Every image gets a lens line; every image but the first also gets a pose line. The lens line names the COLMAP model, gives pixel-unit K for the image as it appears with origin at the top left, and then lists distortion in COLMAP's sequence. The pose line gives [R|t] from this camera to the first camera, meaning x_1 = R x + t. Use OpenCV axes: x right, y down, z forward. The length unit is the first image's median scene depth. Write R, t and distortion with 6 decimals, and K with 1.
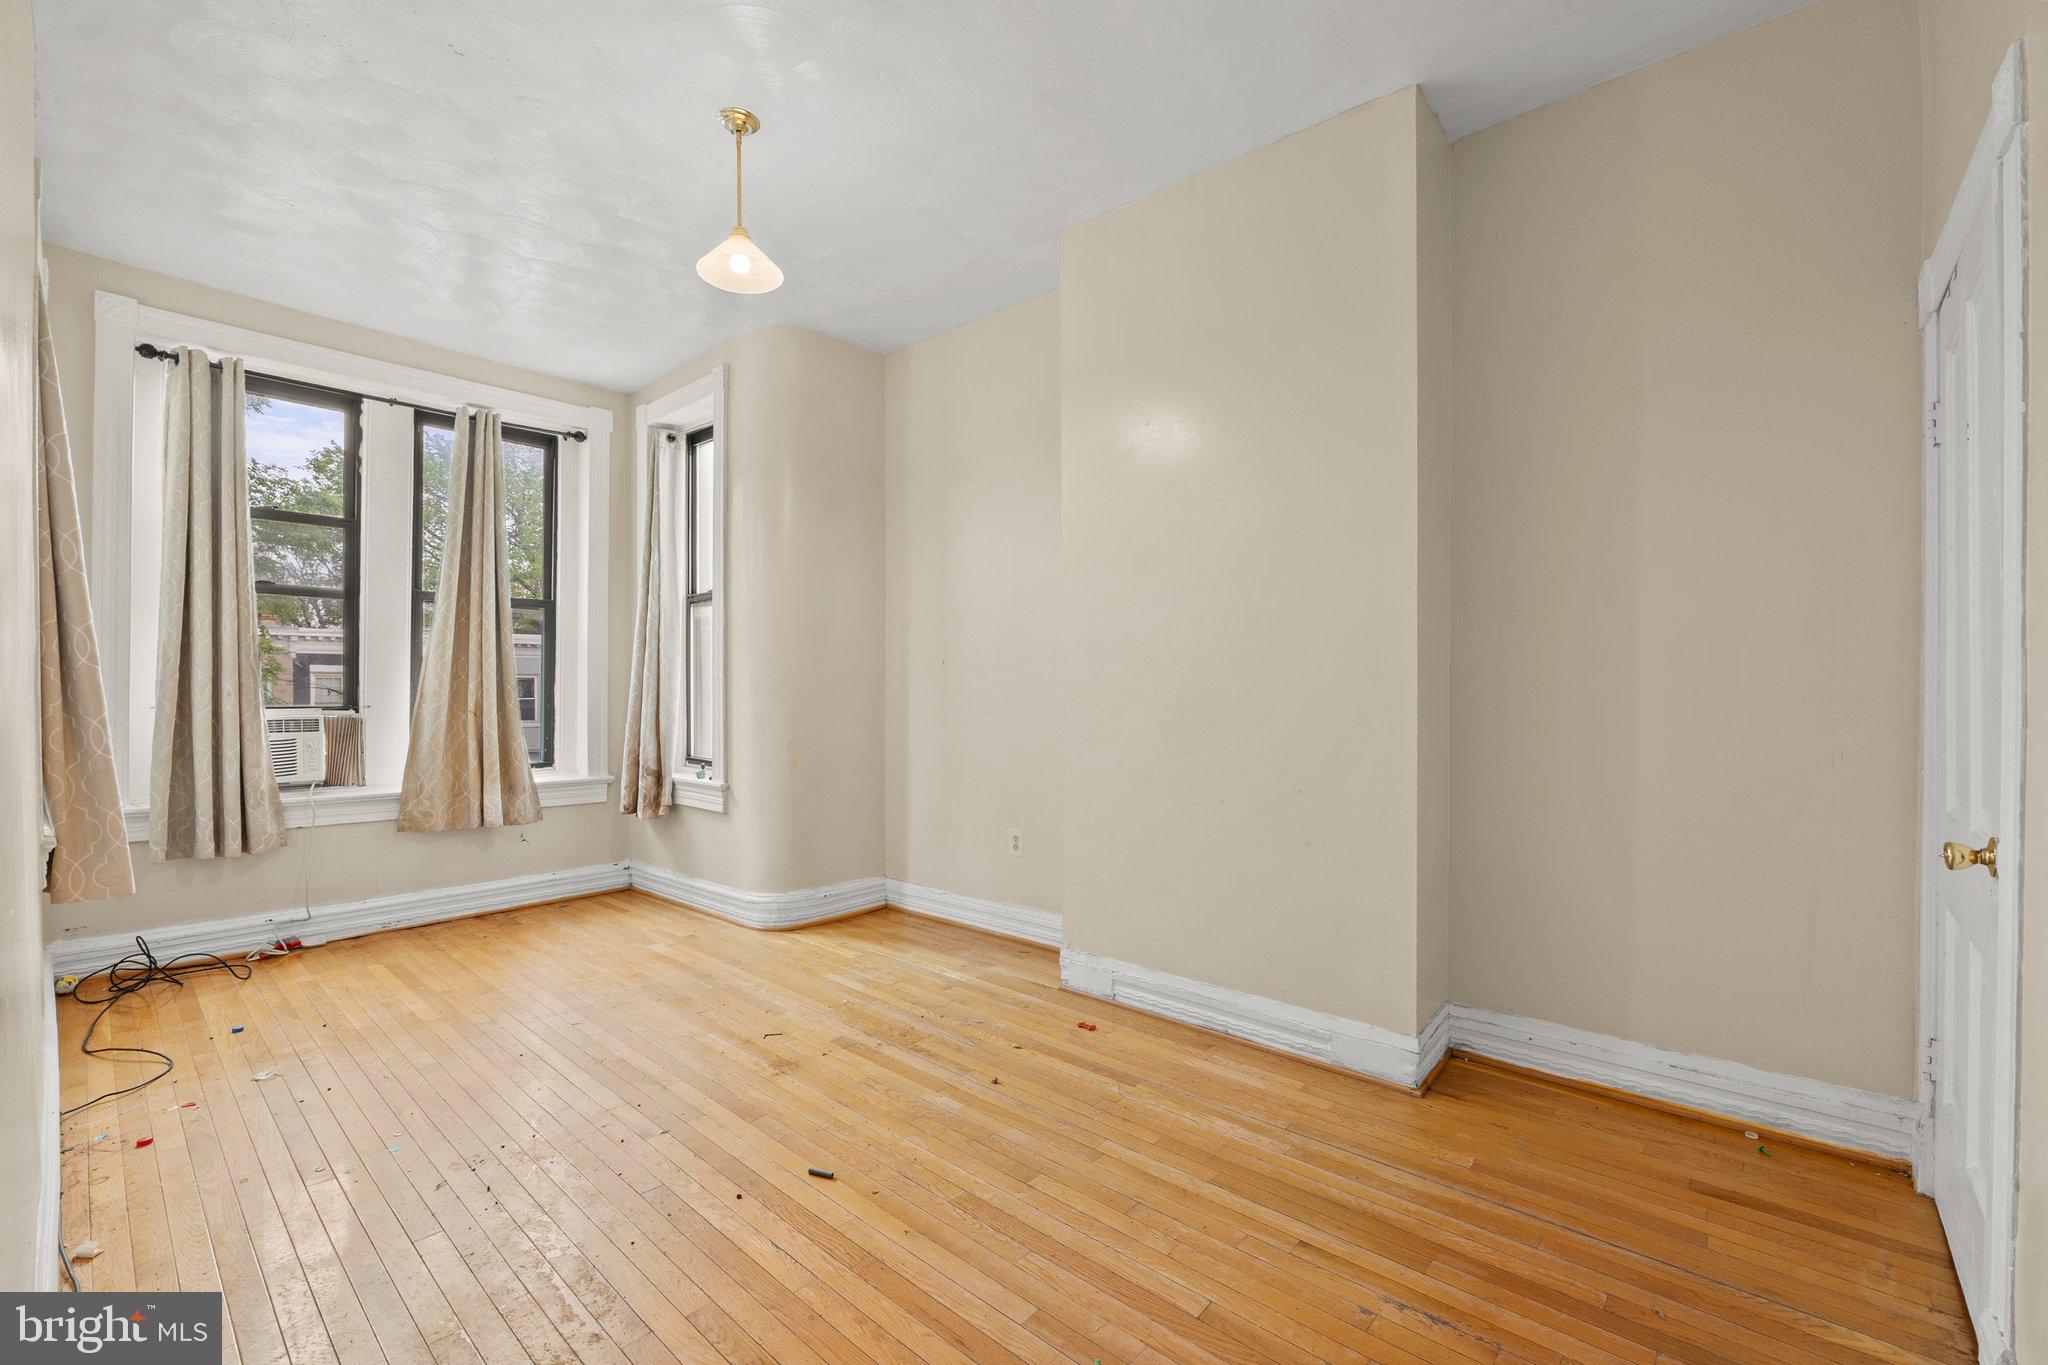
lens RADIAL K [[846.6, 0, 1012.3], [0, 846.6, 695.2], [0, 0, 1]] dist [-0.007967, -0.000241]
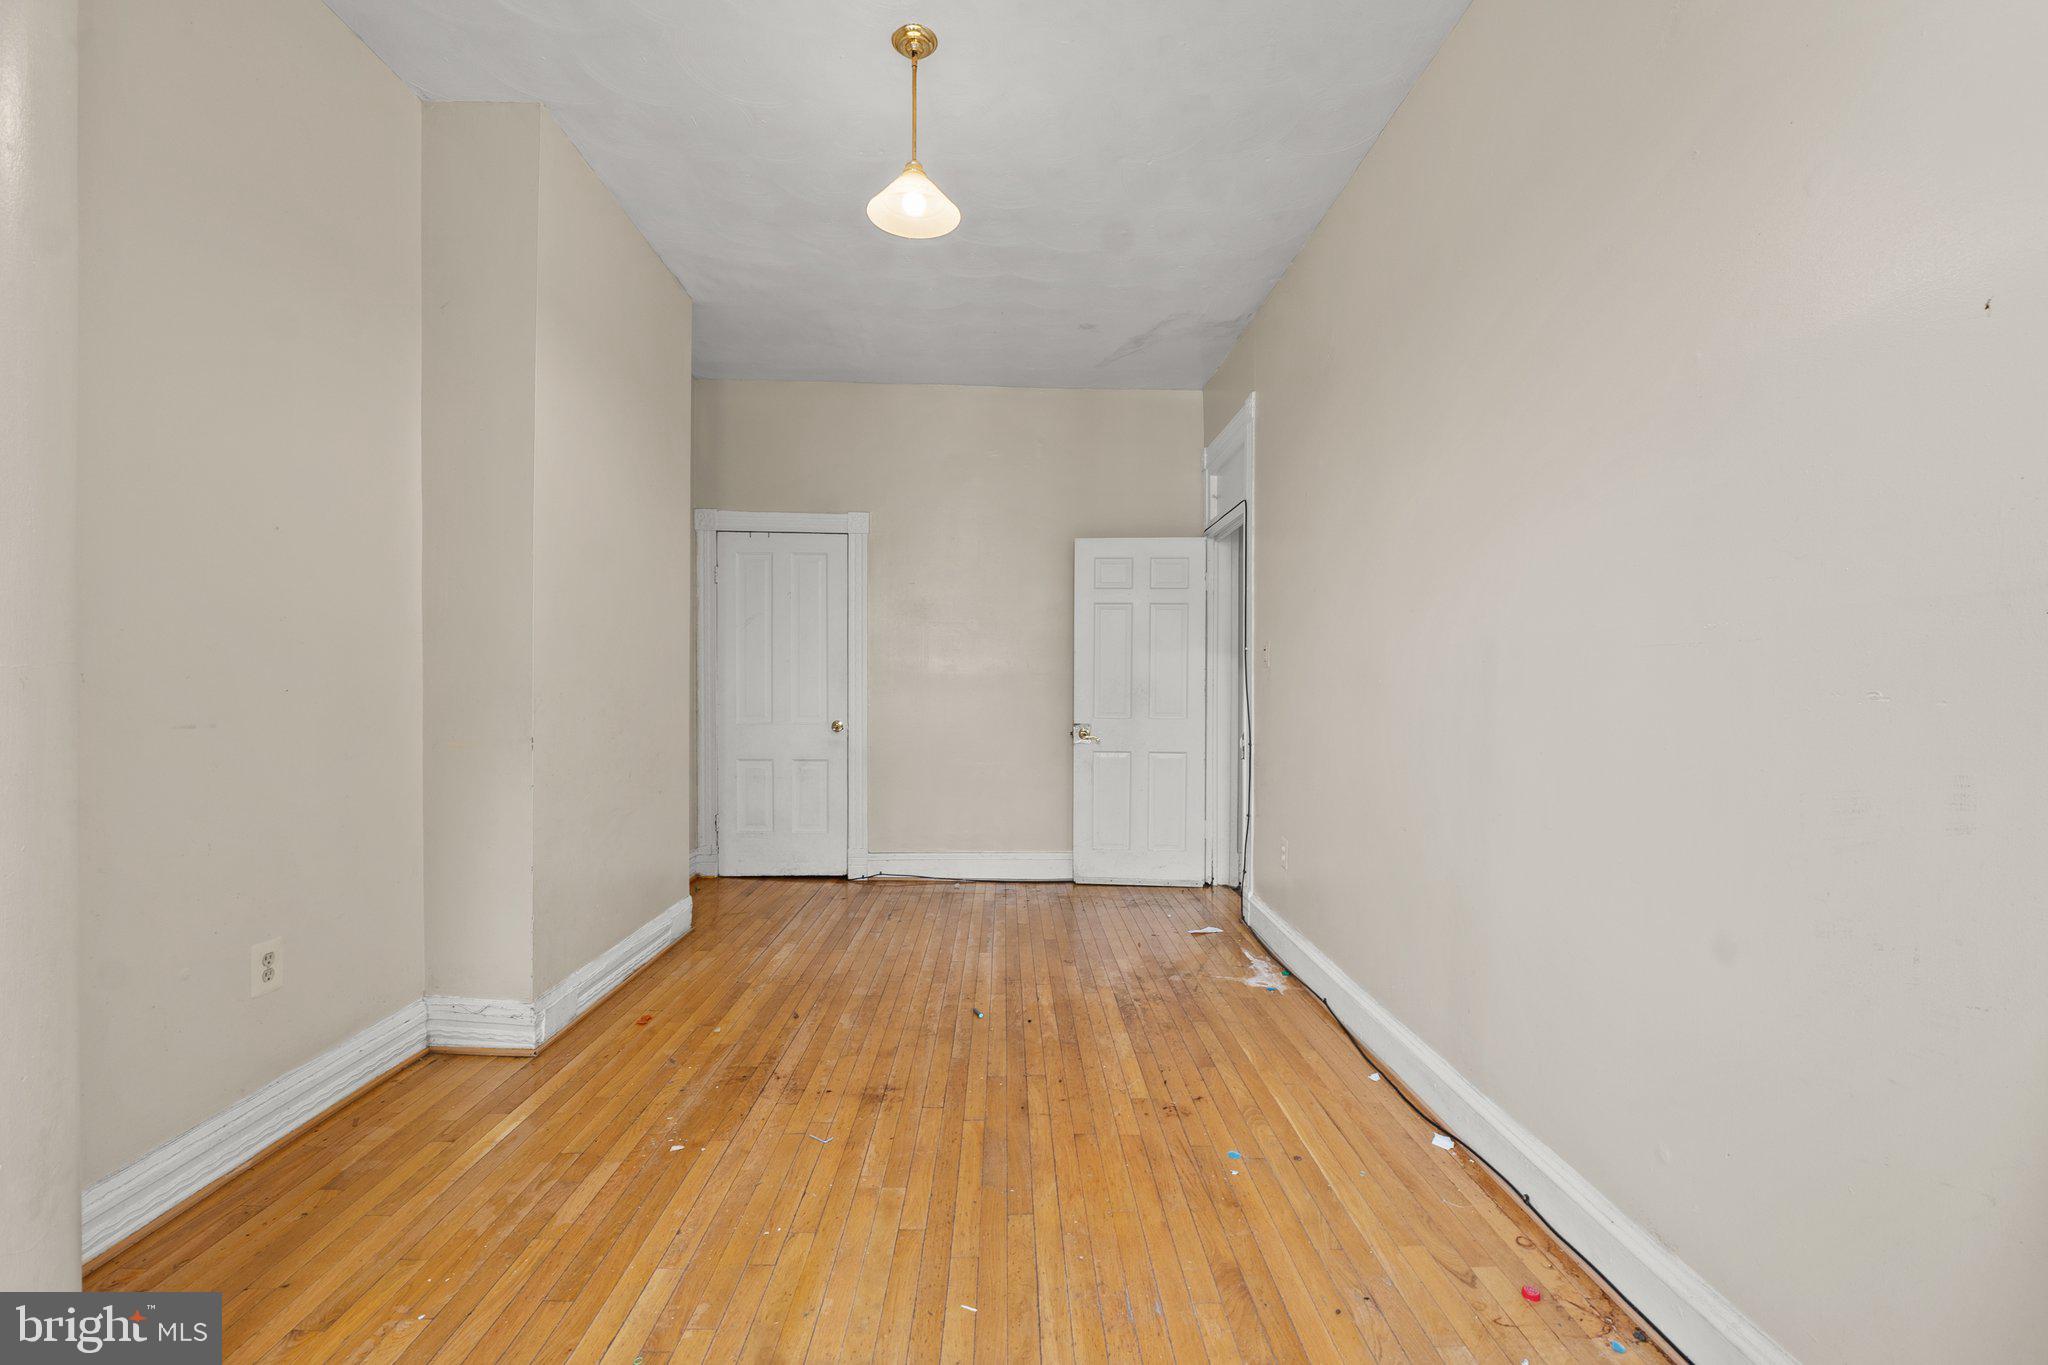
lens RADIAL K [[846.6, 0, 1020.3], [0, 846.6, 682.9], [0, 0, 1]] dist [-0.007967, -0.000241]
pose [[-0.686442, -0.001506, 0.727183, -1.037679], [0.000421, 0.999997, 0.002468, -0.006341], [-0.727185, 0.002000, -0.686439, 1.508581]]
